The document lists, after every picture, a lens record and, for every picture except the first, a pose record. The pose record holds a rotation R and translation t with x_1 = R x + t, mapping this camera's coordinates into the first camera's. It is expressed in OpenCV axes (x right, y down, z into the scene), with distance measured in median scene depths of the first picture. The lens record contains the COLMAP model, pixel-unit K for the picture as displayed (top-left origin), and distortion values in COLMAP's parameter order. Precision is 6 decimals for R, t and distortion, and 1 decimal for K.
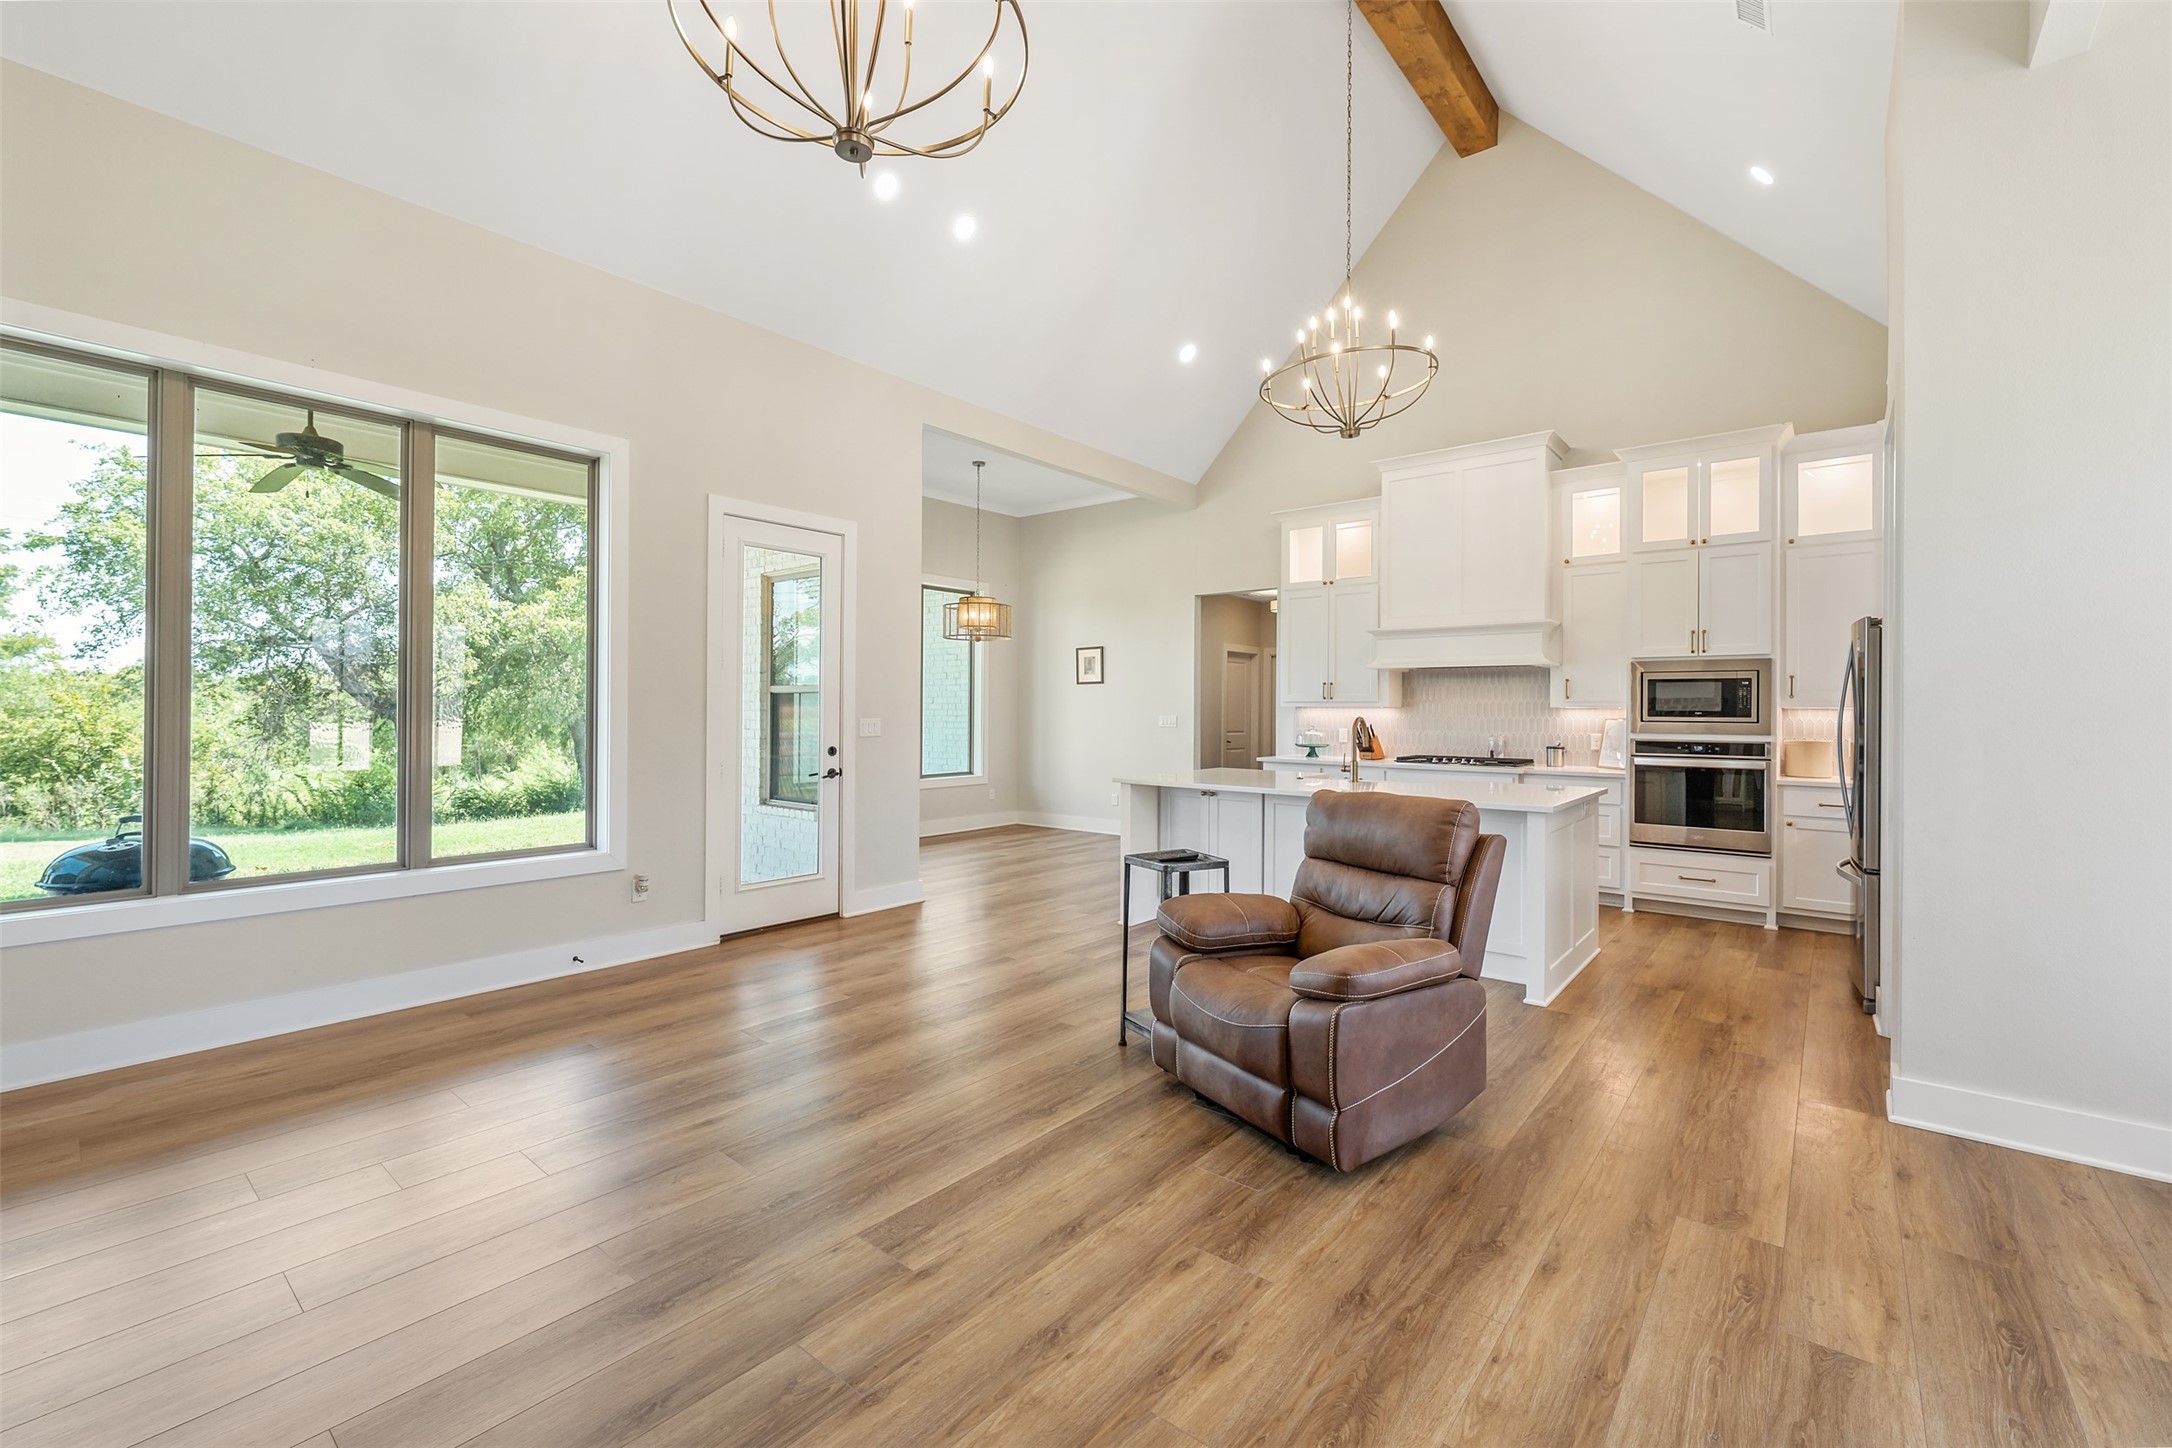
lens RADIAL K [[893.6, 0, 1102.0], [0, 893.6, 713.0], [0, 0, 1]] dist [0.000808, -0.000816]
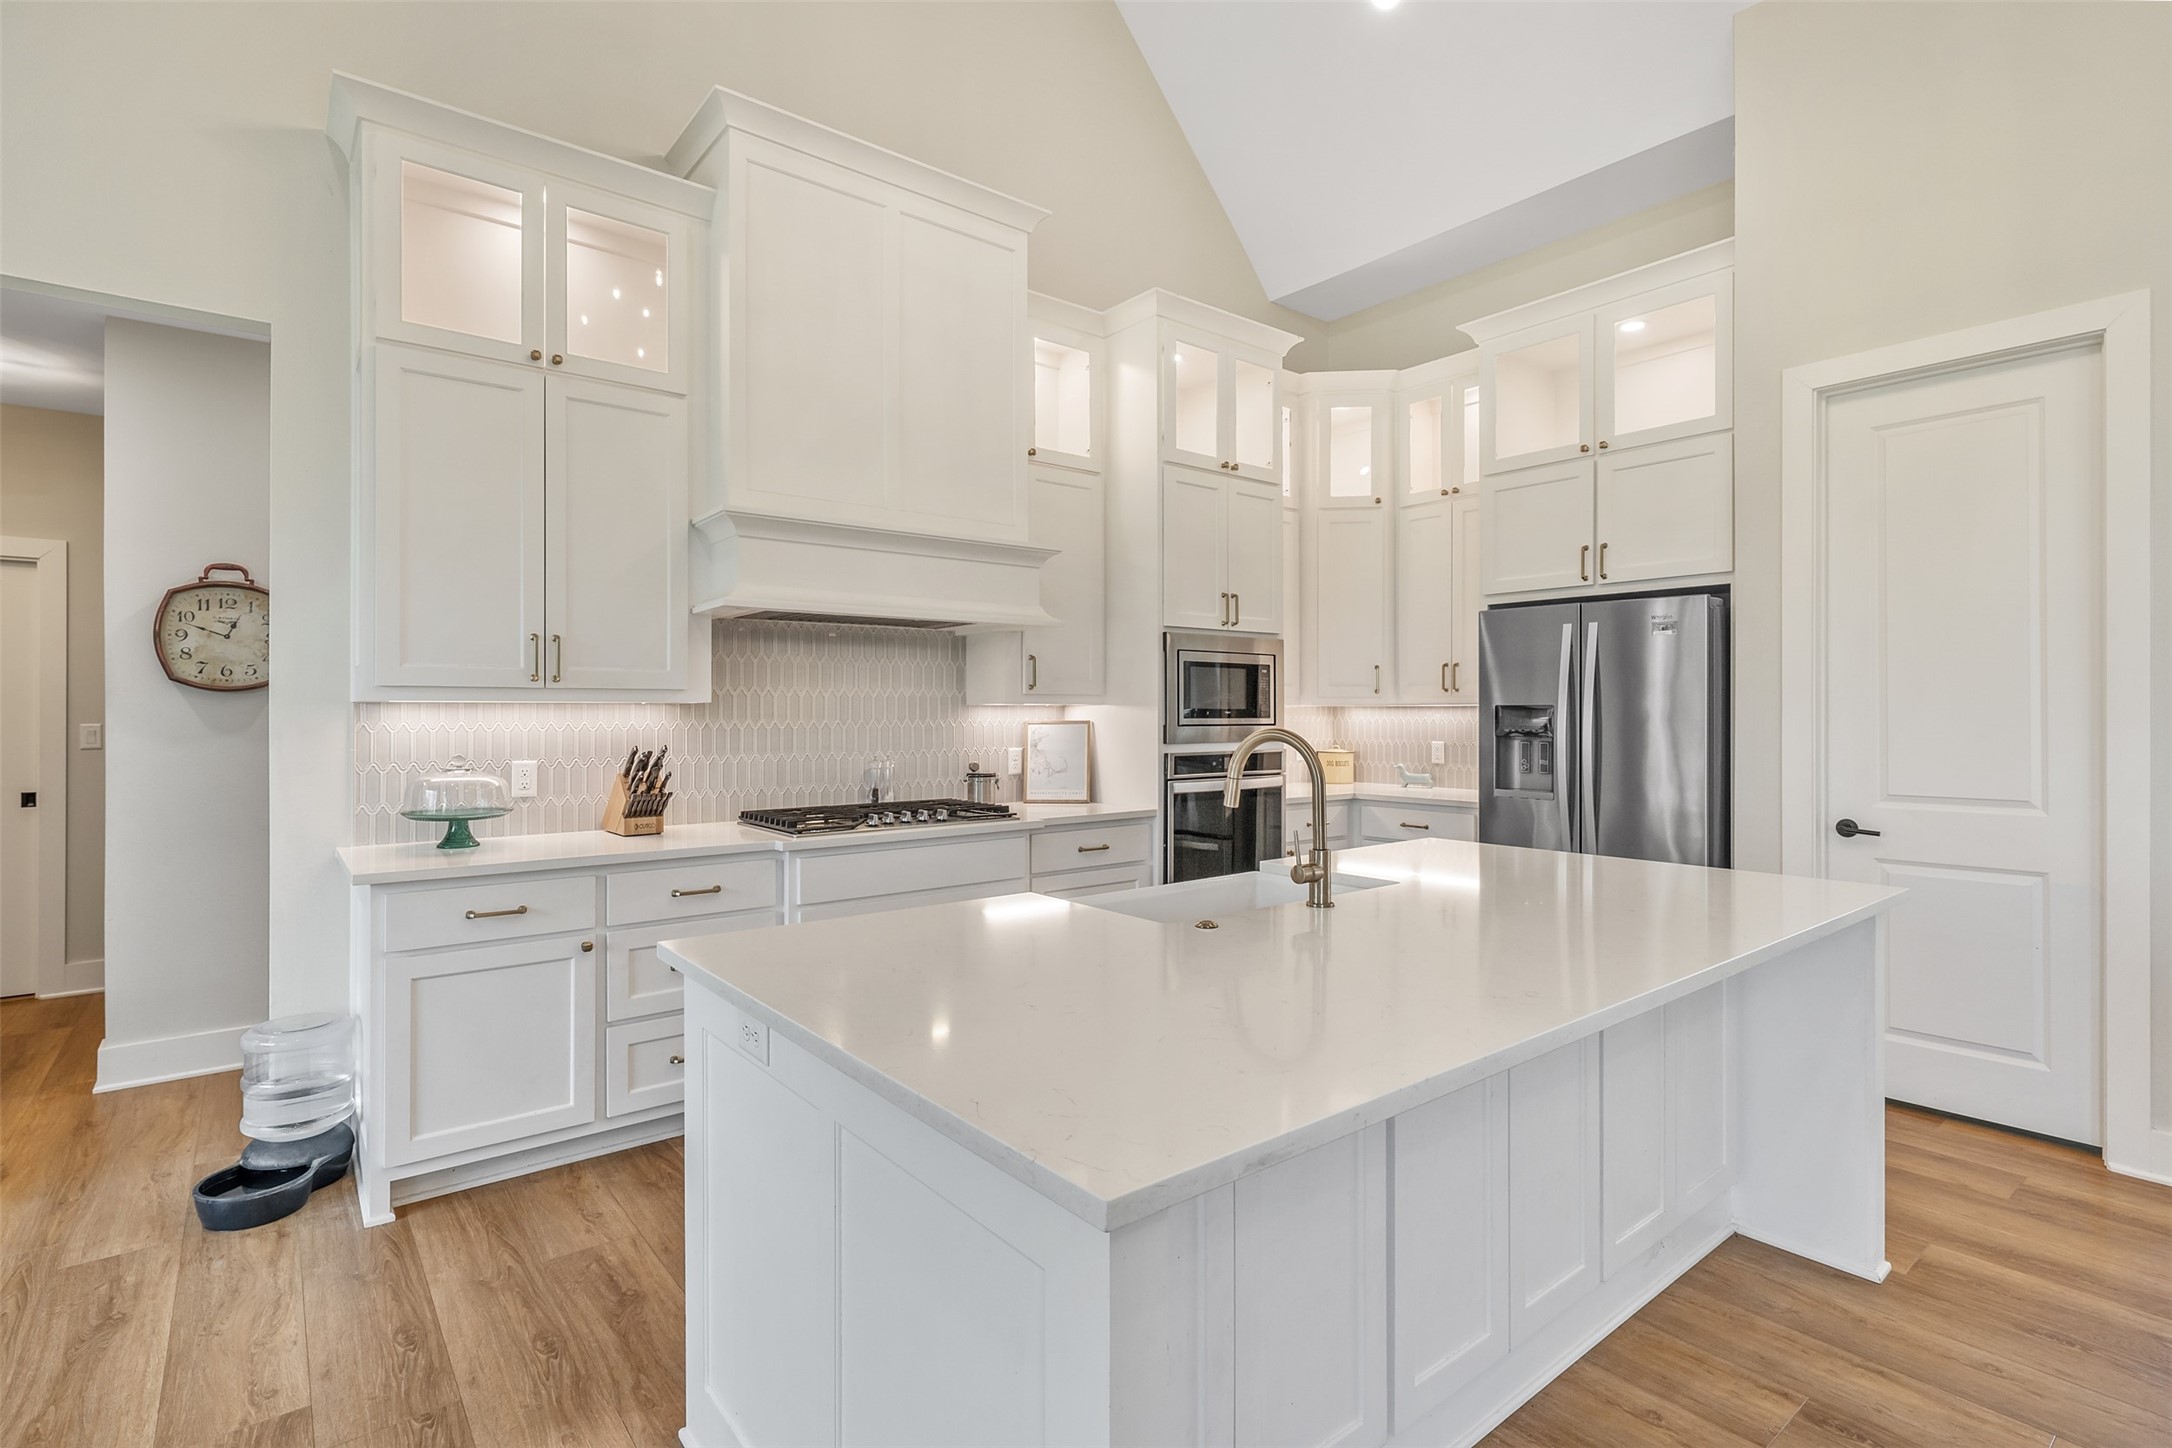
lens RADIAL K [[1059.2, 0, 1099.9], [0, 1059.2, 708.5], [0, 0, 1]] dist [0.006686, 0.000626]
pose [[0.188659, -0.000526, 0.982043, -0.158772], [0.011461, 0.999933, -0.001666, -0.002112], [-0.981976, 0.011570, 0.188652, 0.909525]]
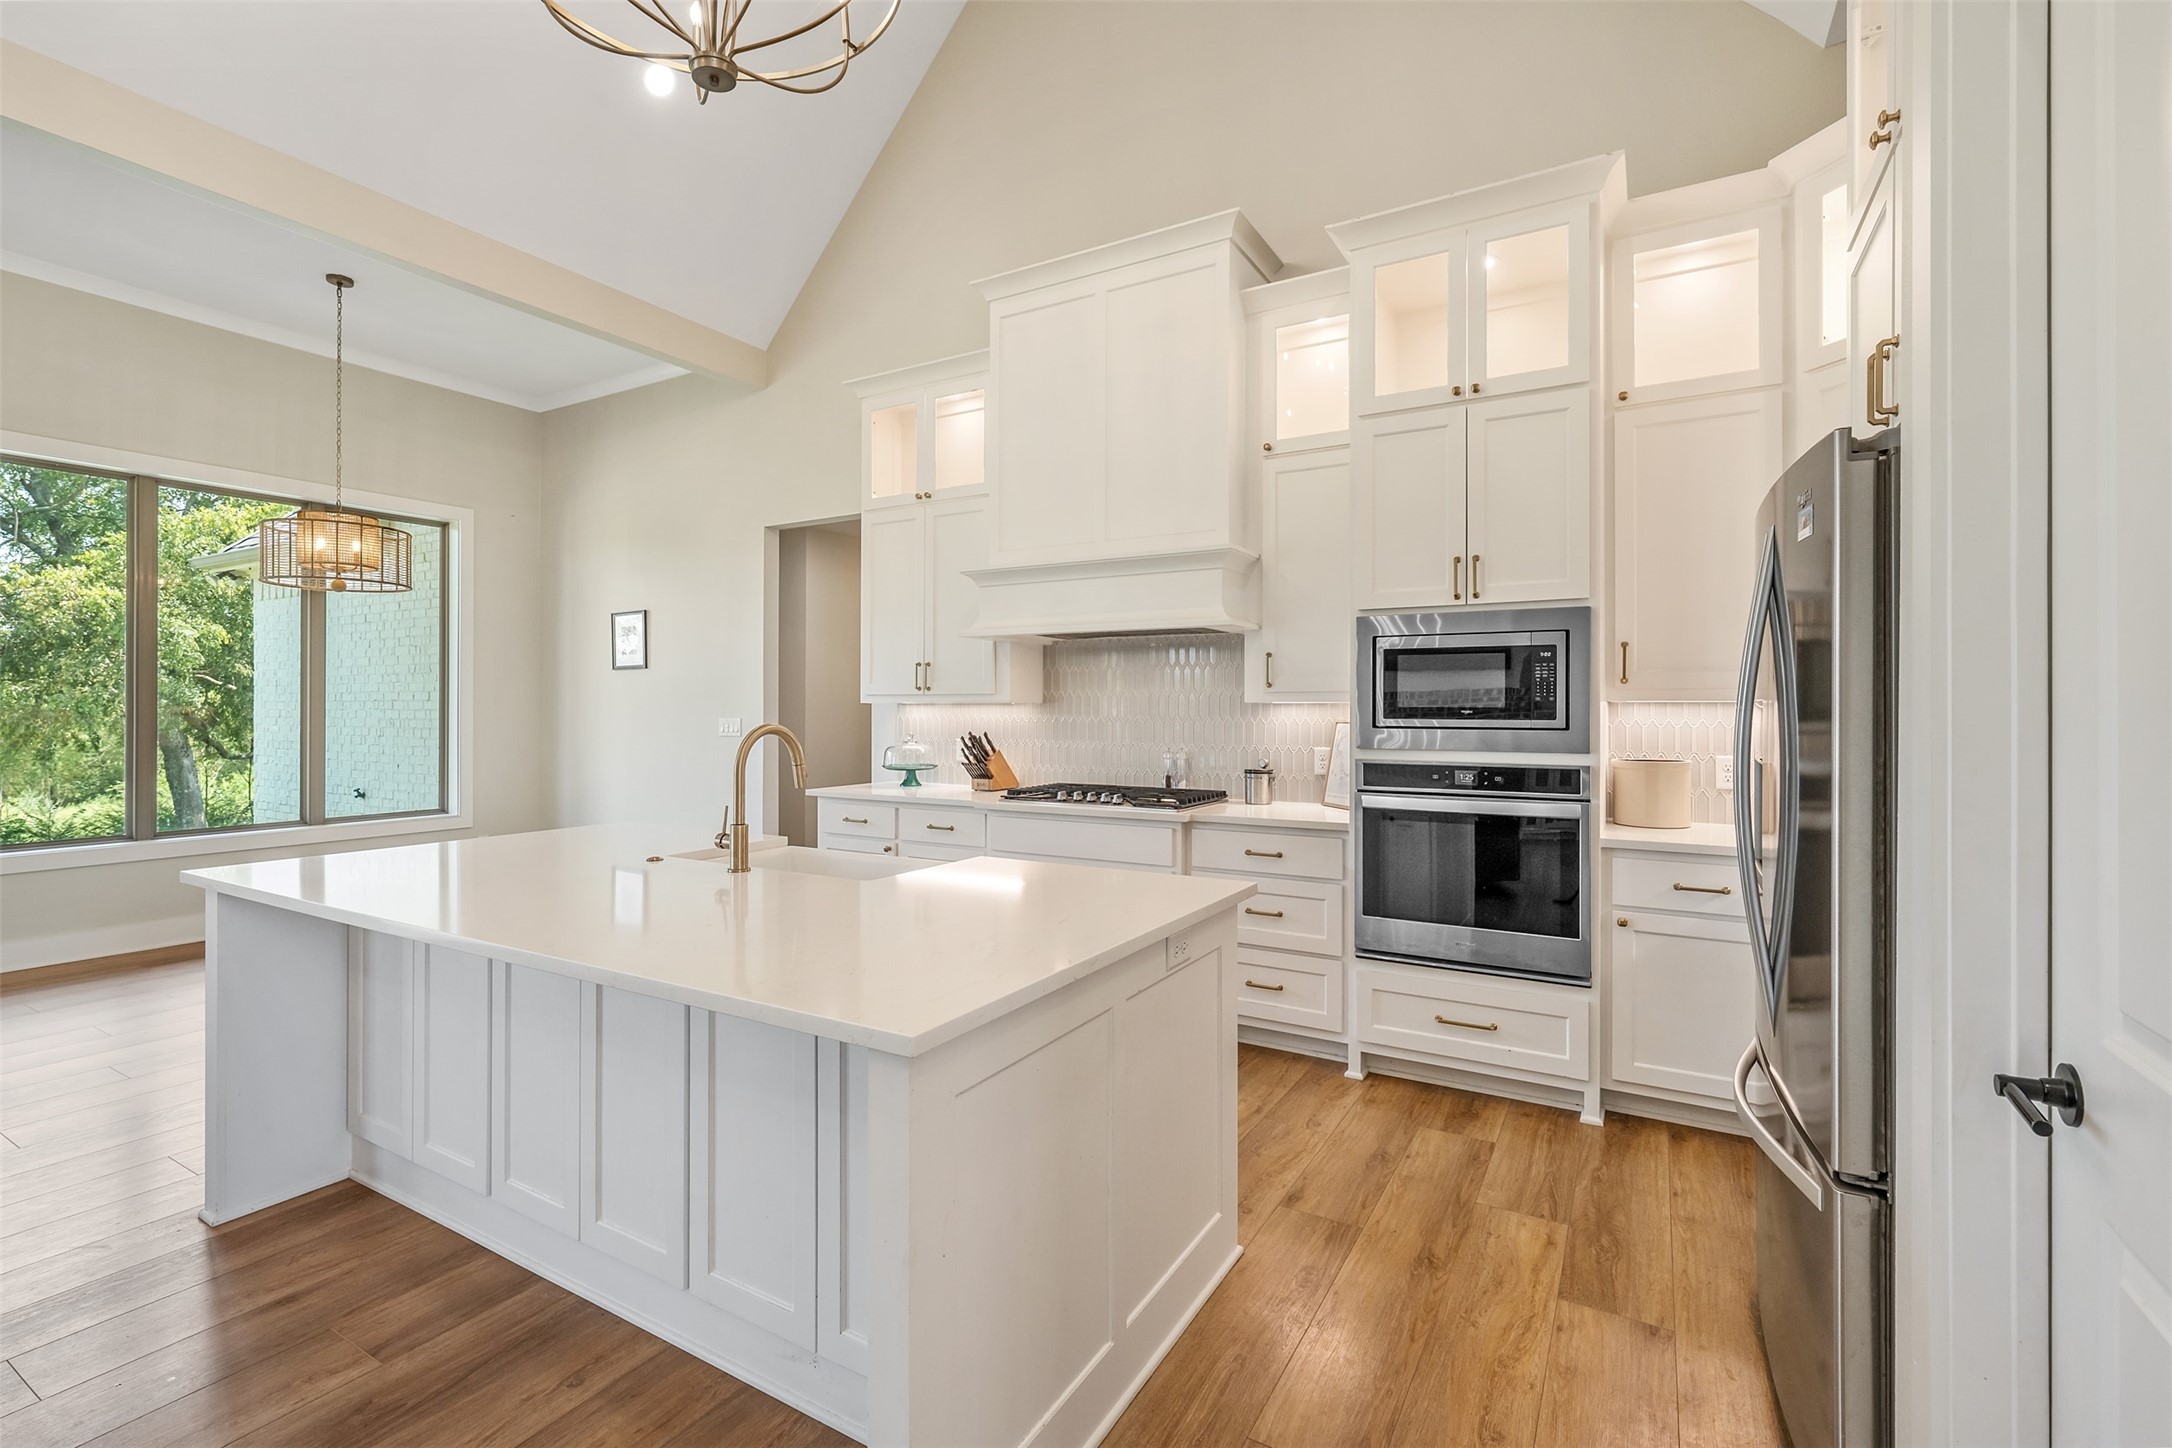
lens RADIAL K [[978.2, 0, 1085.9], [0, 978.2, 709.5], [0, 0, 1]] dist [0.003391, 0.000268]
pose [[0.989402, -0.002434, 0.145181, 0.344047], [0.003259, 0.999980, -0.005445, 0.001237], [-0.145165, 0.005860, 0.989390, 0.437648]]
